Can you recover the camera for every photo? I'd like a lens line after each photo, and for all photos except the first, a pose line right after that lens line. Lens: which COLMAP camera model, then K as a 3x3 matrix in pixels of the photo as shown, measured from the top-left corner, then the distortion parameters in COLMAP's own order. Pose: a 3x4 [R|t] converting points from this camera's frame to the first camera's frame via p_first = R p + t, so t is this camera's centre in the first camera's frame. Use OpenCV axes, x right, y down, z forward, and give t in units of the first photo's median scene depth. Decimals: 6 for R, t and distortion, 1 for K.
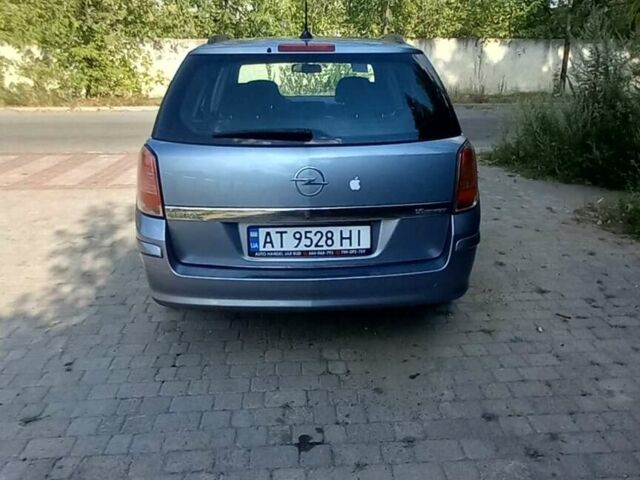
lens RADIAL K [[588.2, 0, 320.0], [0, 588.2, 240.0], [0, 0, 1]] dist [-0.004449, 0.000059]
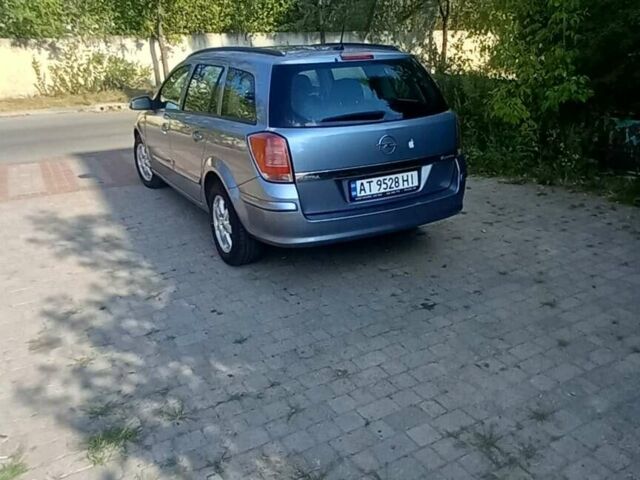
lens RADIAL K [[588.2, 0, 320.0], [0, 588.2, 240.0], [0, 0, 1]] dist [-0.004449, 0.000059]
pose [[0.894551, -0.165138, 0.415342, -0.816095], [0.158950, 0.986035, 0.049700, 0.037955], [-0.417749, 0.021560, 0.908307, -0.295607]]
